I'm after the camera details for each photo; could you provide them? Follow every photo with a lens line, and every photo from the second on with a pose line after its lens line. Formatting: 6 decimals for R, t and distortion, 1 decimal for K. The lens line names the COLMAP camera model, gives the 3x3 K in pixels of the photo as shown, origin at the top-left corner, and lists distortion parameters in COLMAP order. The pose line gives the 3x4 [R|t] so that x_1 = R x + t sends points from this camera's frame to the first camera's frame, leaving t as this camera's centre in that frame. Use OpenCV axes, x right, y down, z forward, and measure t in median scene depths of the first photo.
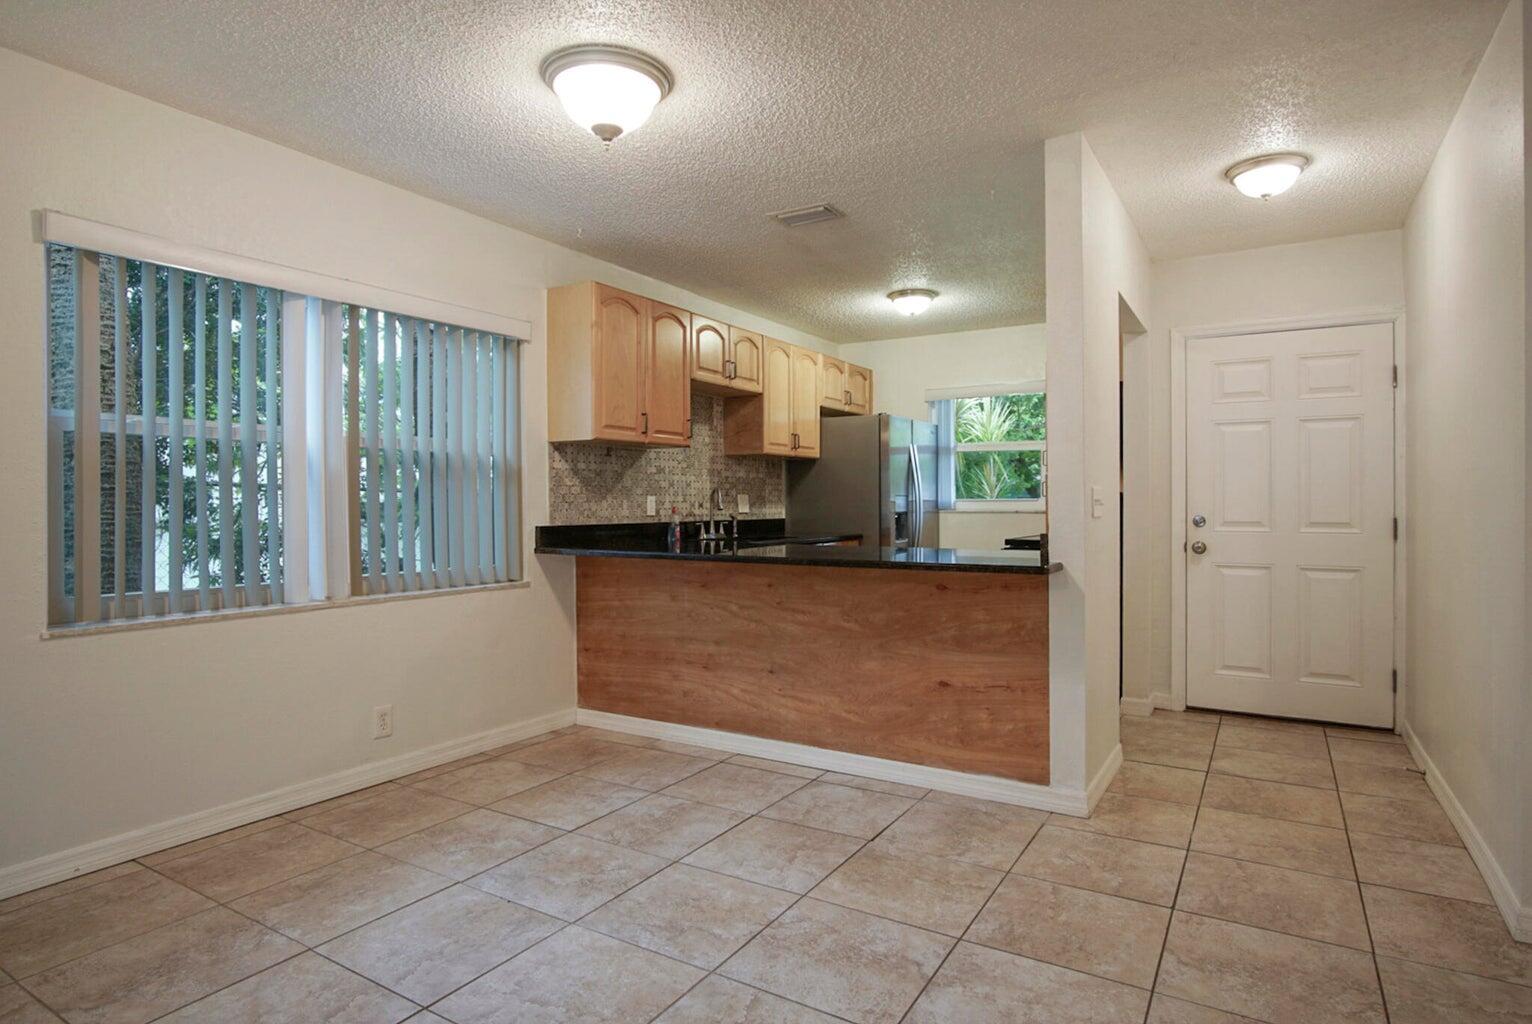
lens RADIAL K [[845.7, 0, 766.0], [0, 845.7, 512.0], [0, 0, 1]] dist [-0.018001, 0.000234]
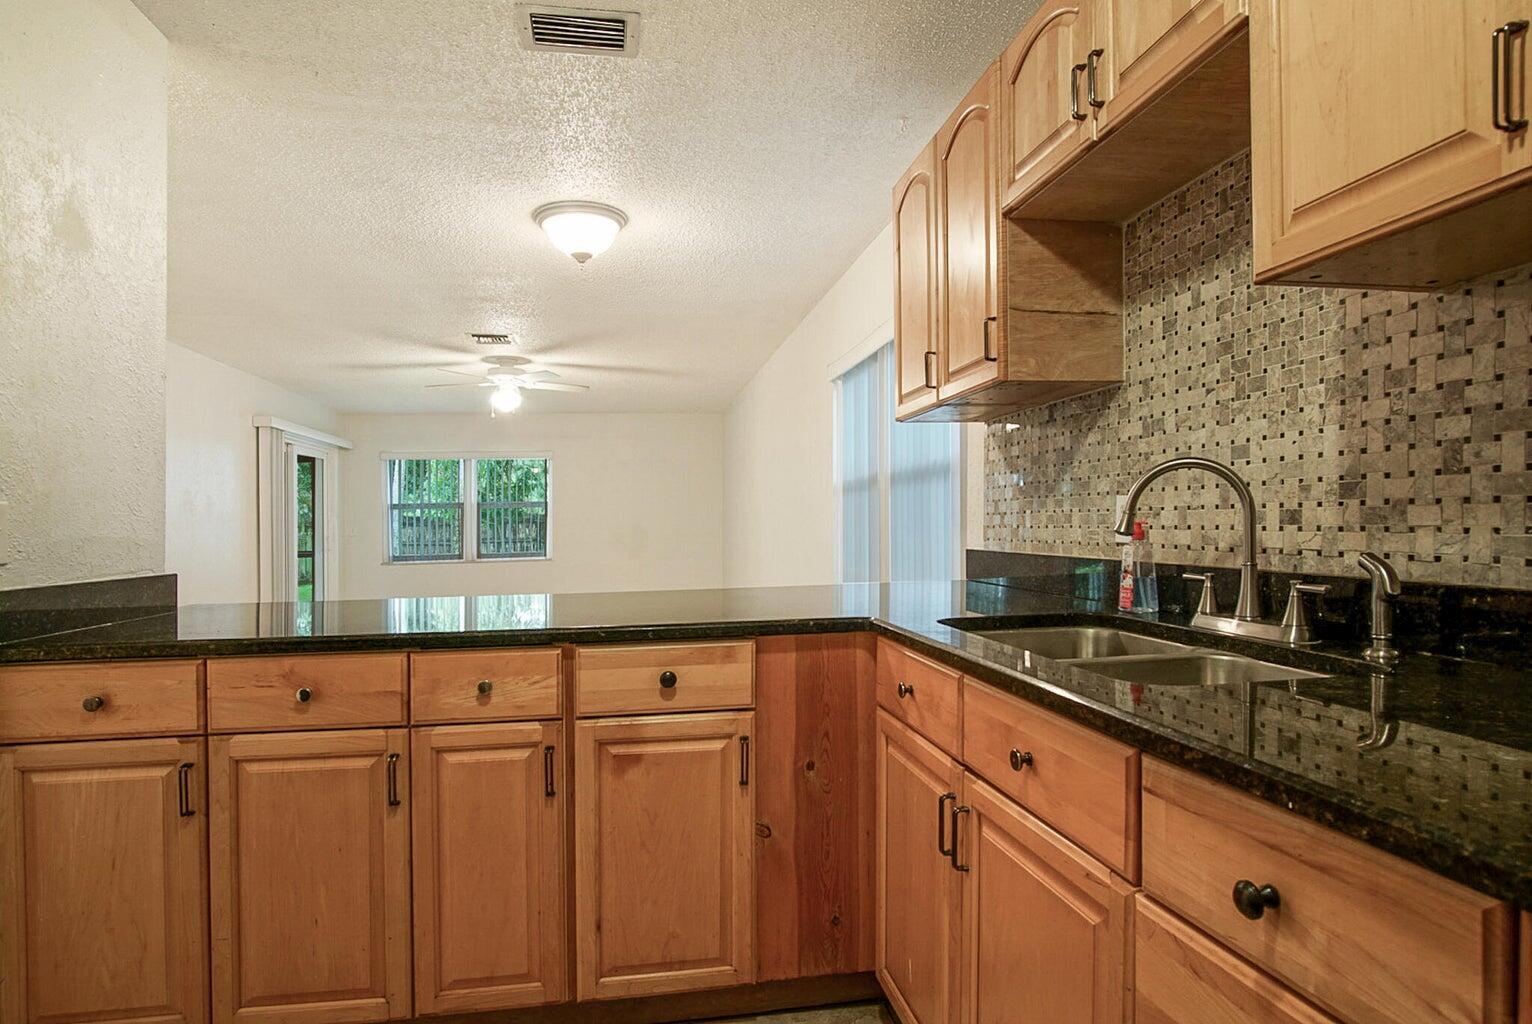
lens RADIAL K [[845.7, 0, 766.0], [0, 845.7, 512.0], [0, 0, 1]] dist [-0.018001, 0.000234]
pose [[-0.756732, 0.002391, -0.653721, 0.232389], [0.005066, 0.999985, -0.002207, -0.009833], [0.653706, -0.004982, -0.756732, 1.075444]]
